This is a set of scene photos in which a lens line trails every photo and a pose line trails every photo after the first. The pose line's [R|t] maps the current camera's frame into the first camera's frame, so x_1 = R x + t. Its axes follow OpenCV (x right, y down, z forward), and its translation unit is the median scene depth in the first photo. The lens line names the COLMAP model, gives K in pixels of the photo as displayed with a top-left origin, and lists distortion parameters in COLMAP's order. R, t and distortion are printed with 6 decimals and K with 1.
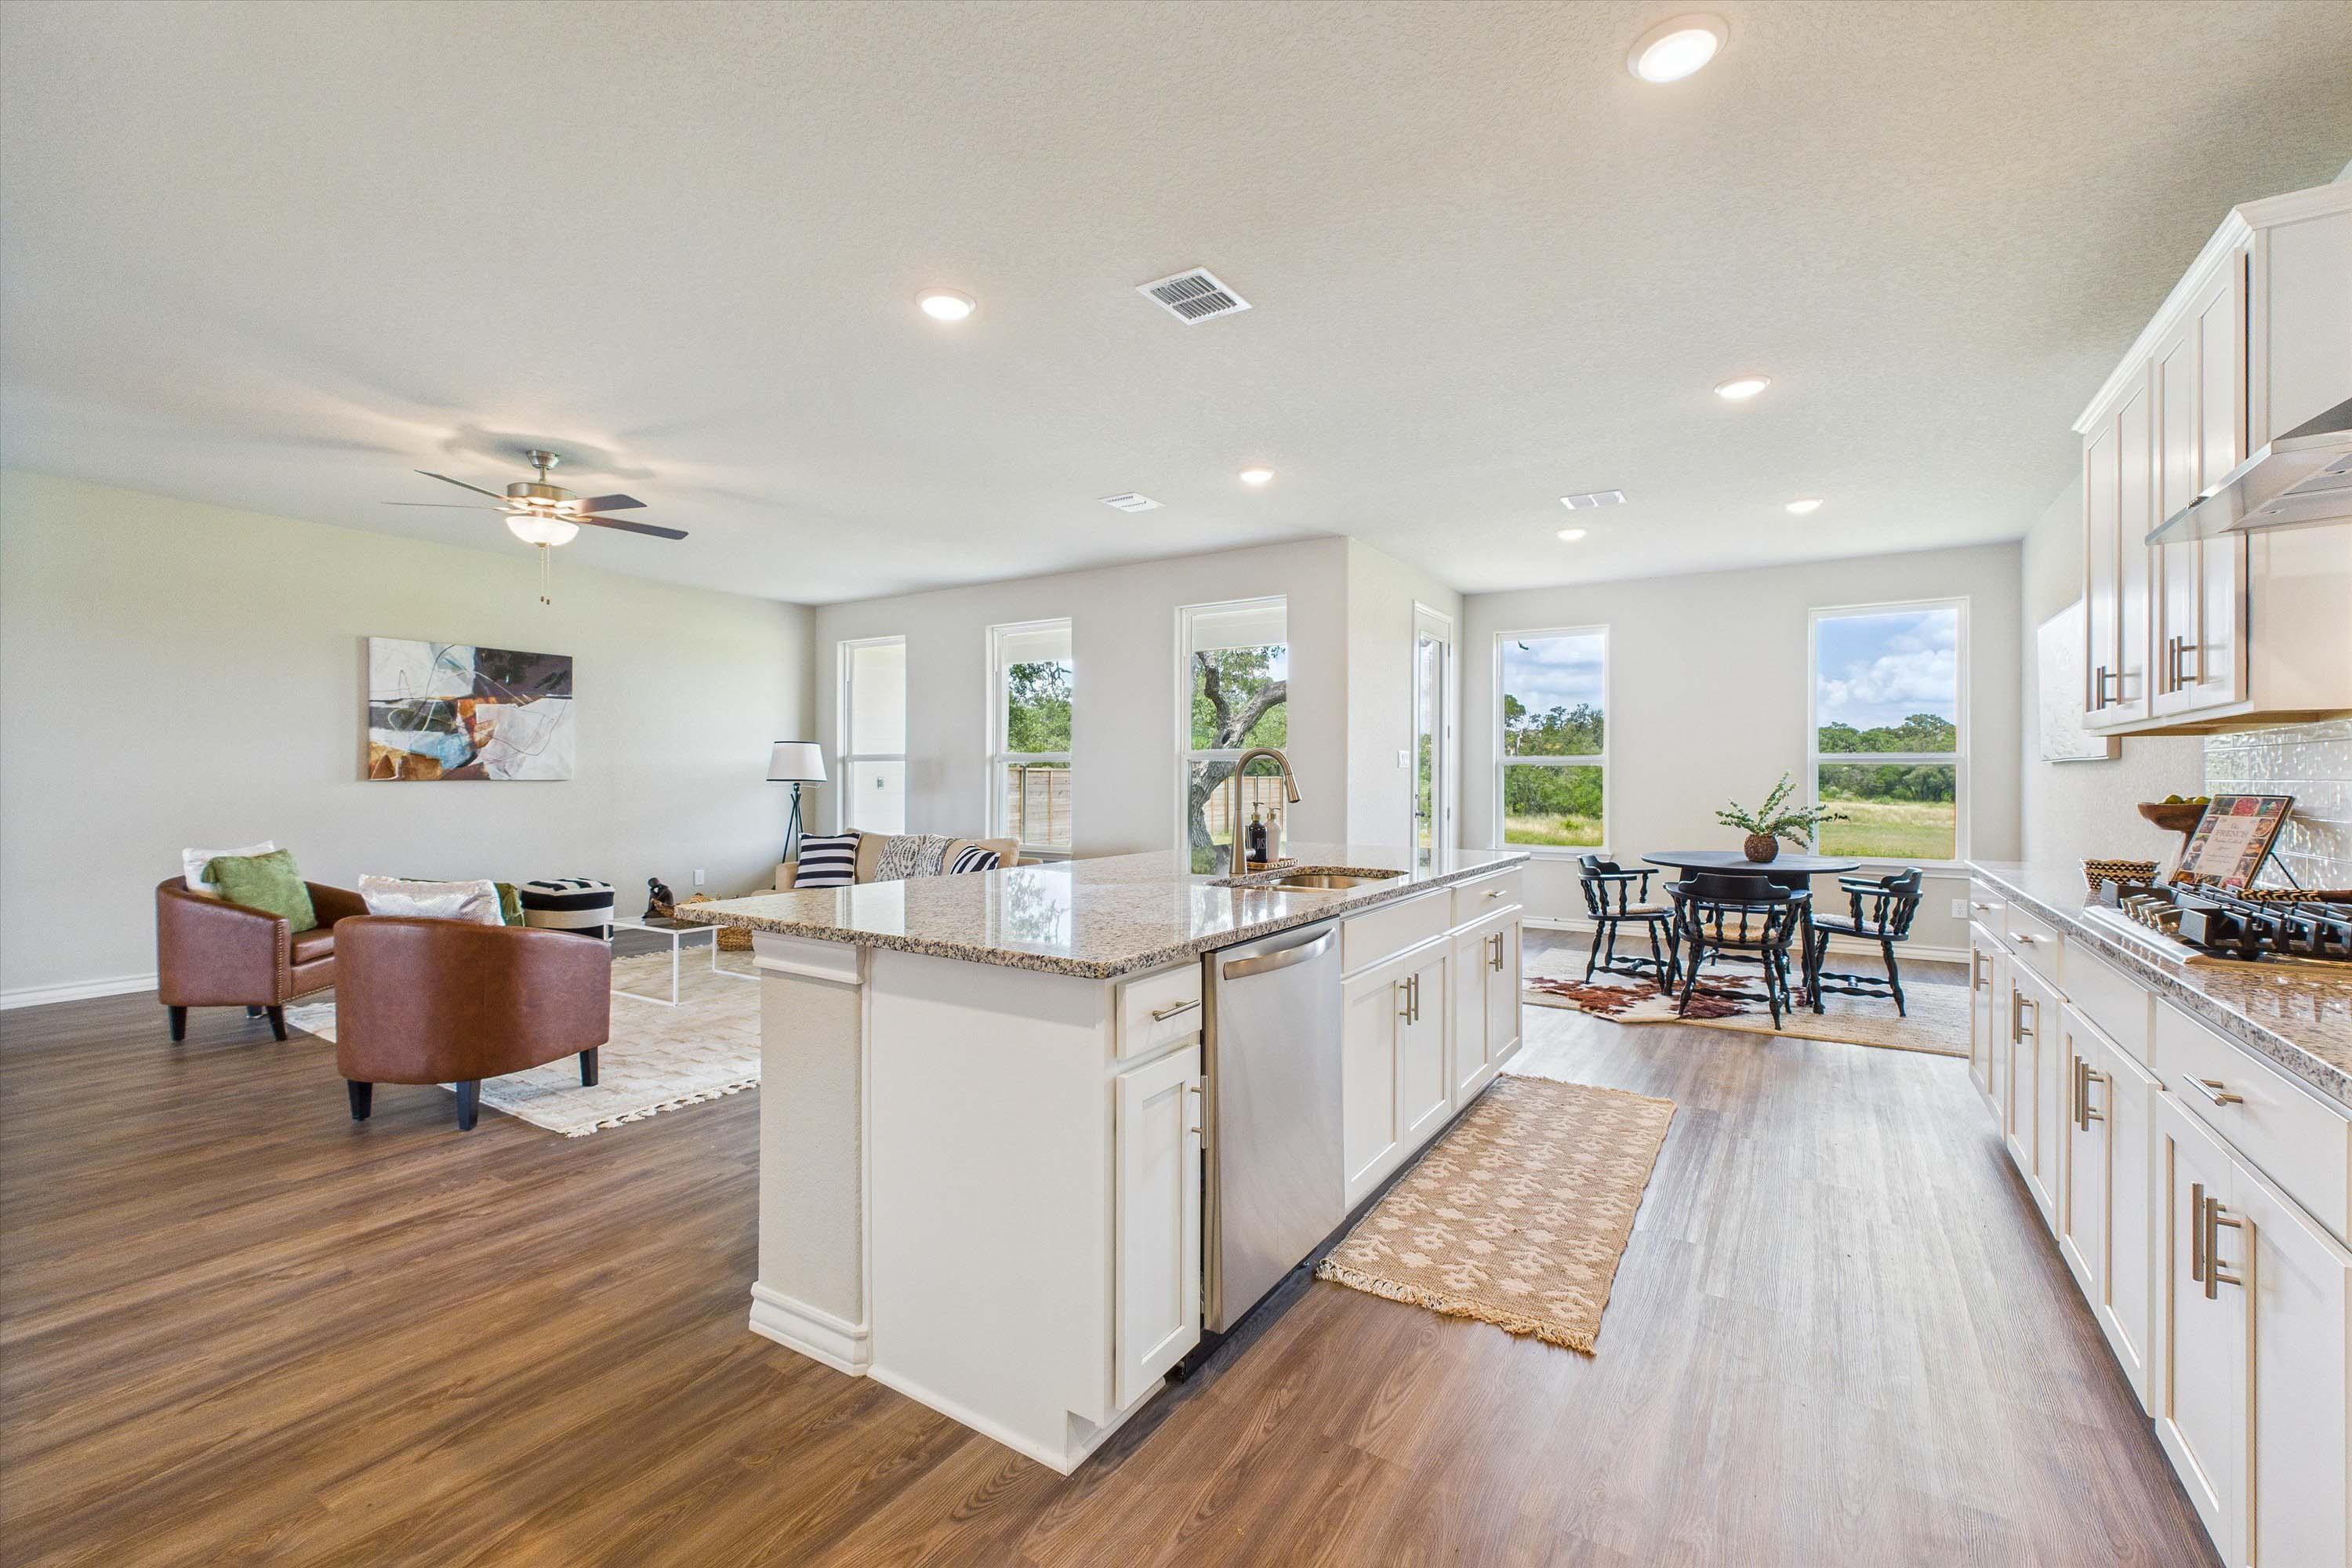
lens RADIAL K [[992.1, 0, 1176.7], [0, 992.1, 776.4], [0, 0, 1]] dist [0.001555, -0.000614]
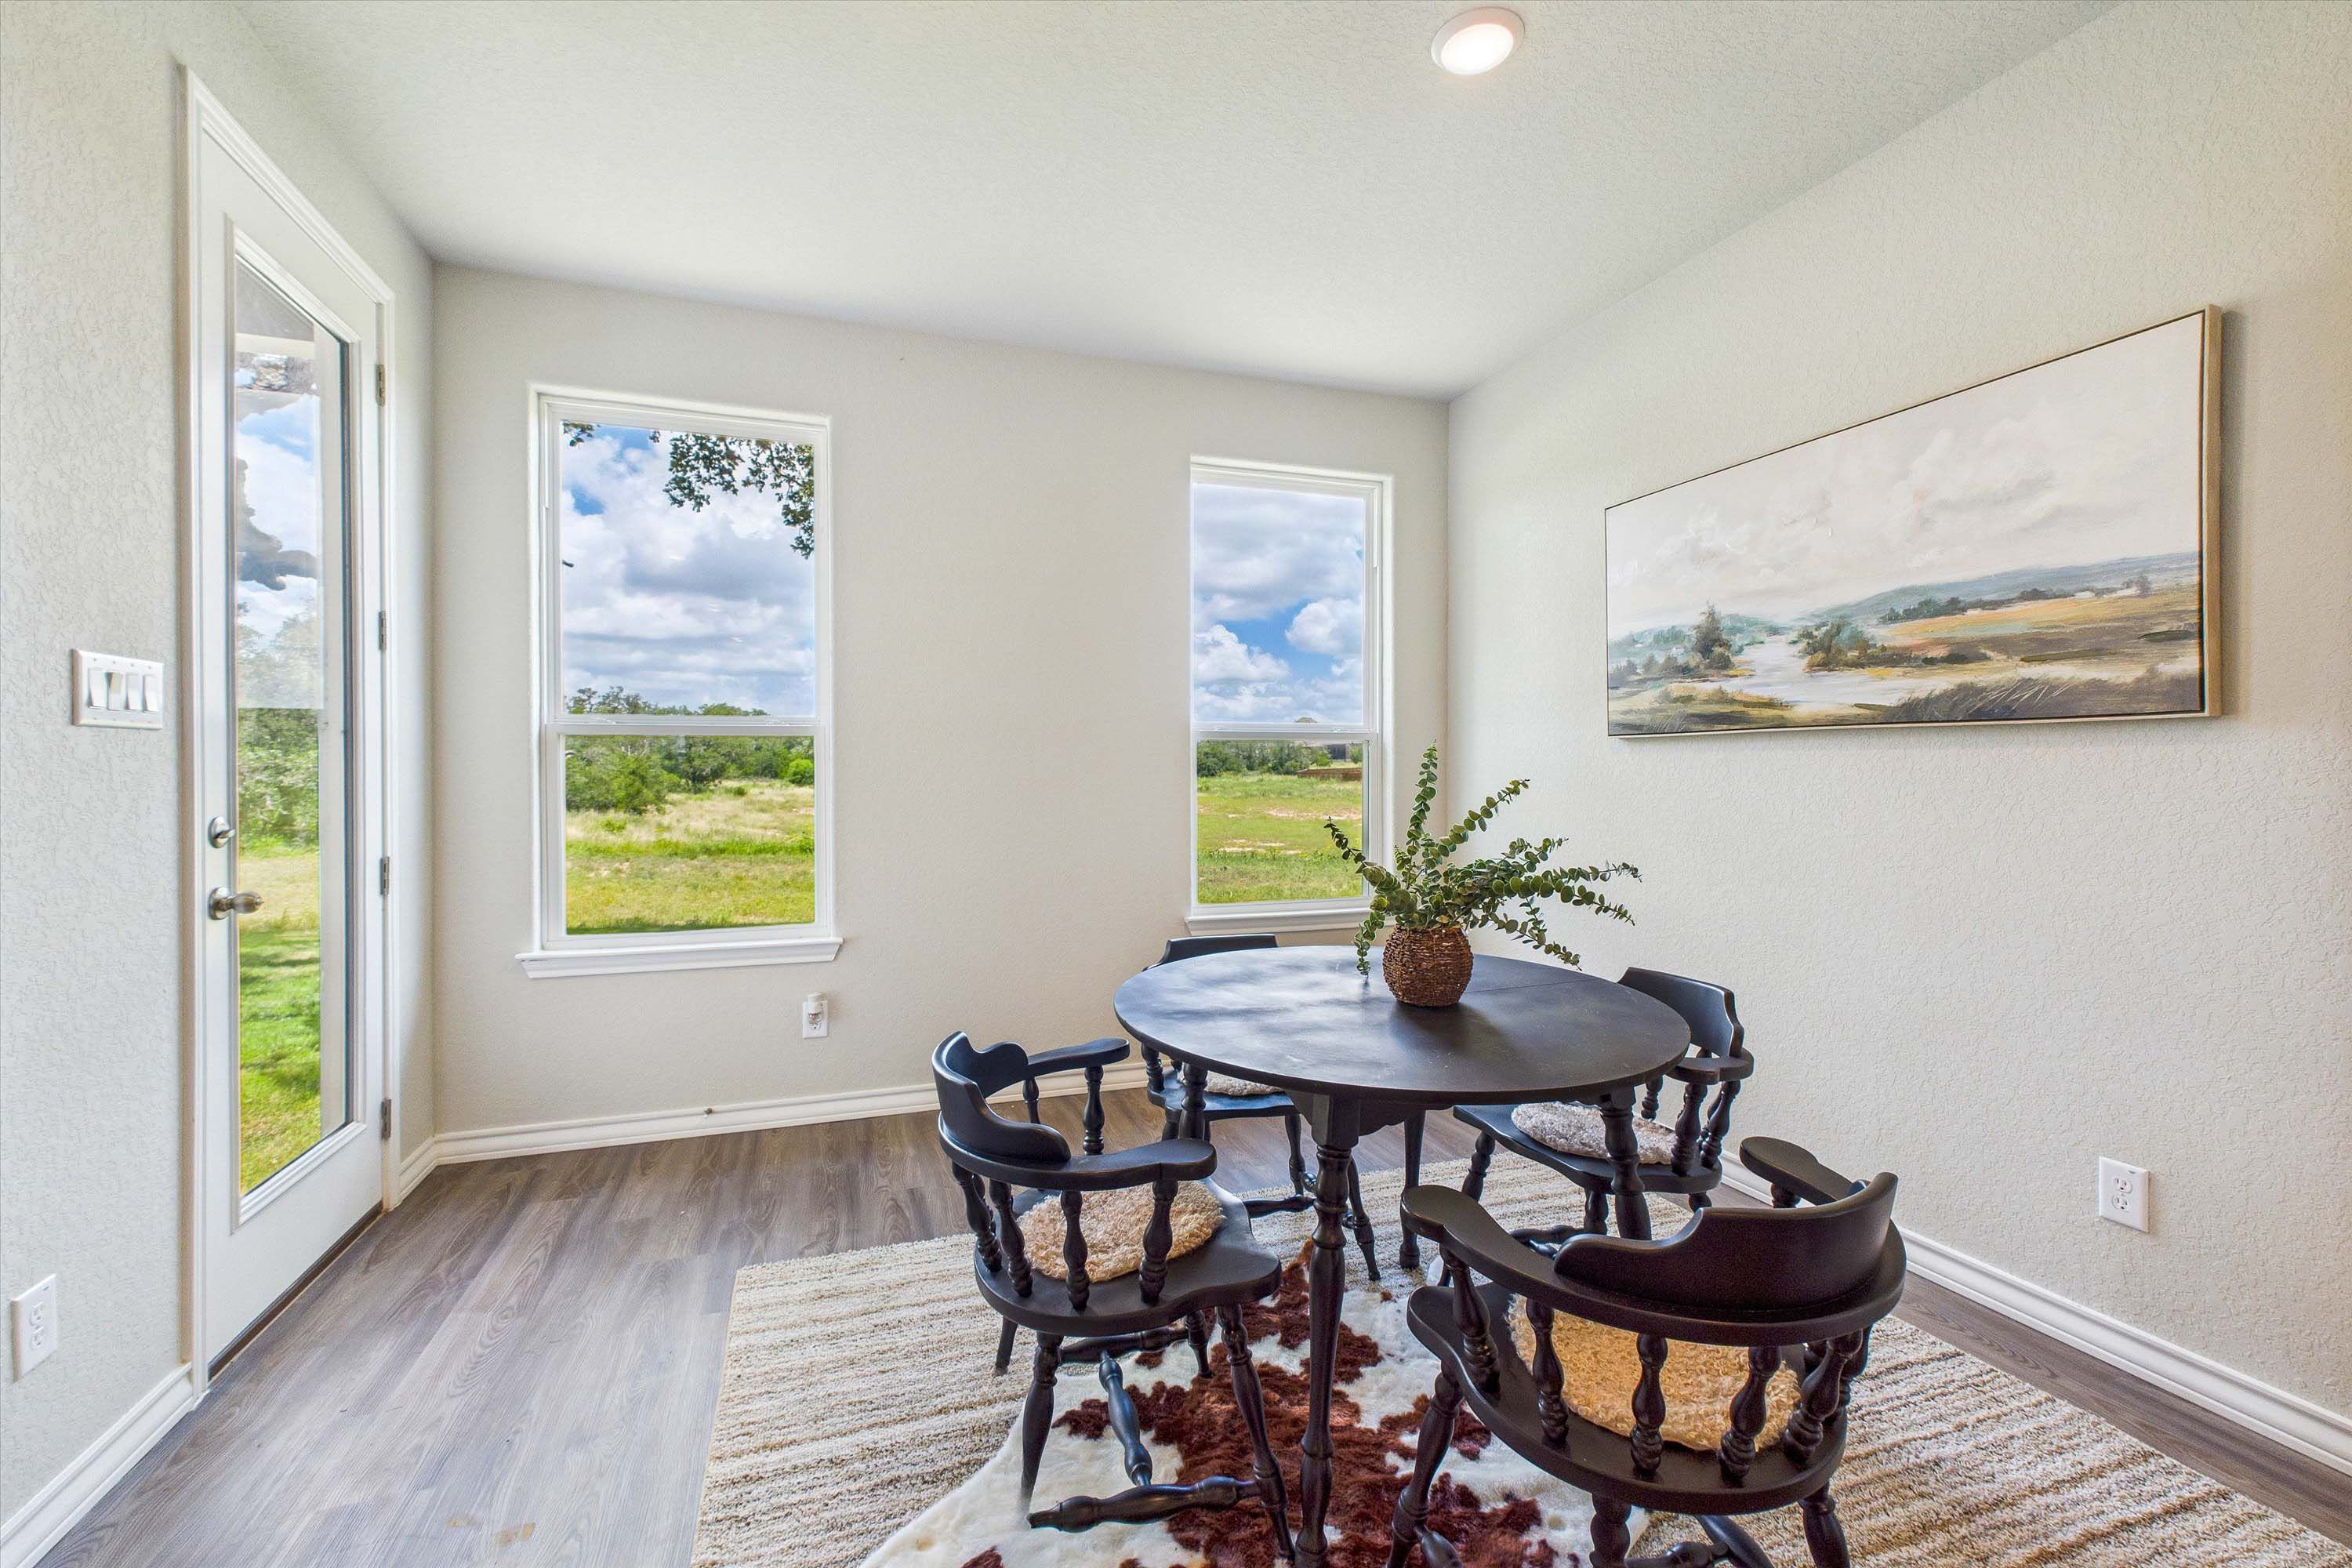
lens RADIAL K [[990.9, 0, 1175.9], [0, 990.9, 770.4], [0, 0, 1]] dist [0.000877, 0.000075]
pose [[0.617343, -0.005666, 0.786674, 0.218849], [0.002442, 0.999983, 0.005286, 0.001590], [-0.786690, -0.001342, 0.617347, 0.722670]]
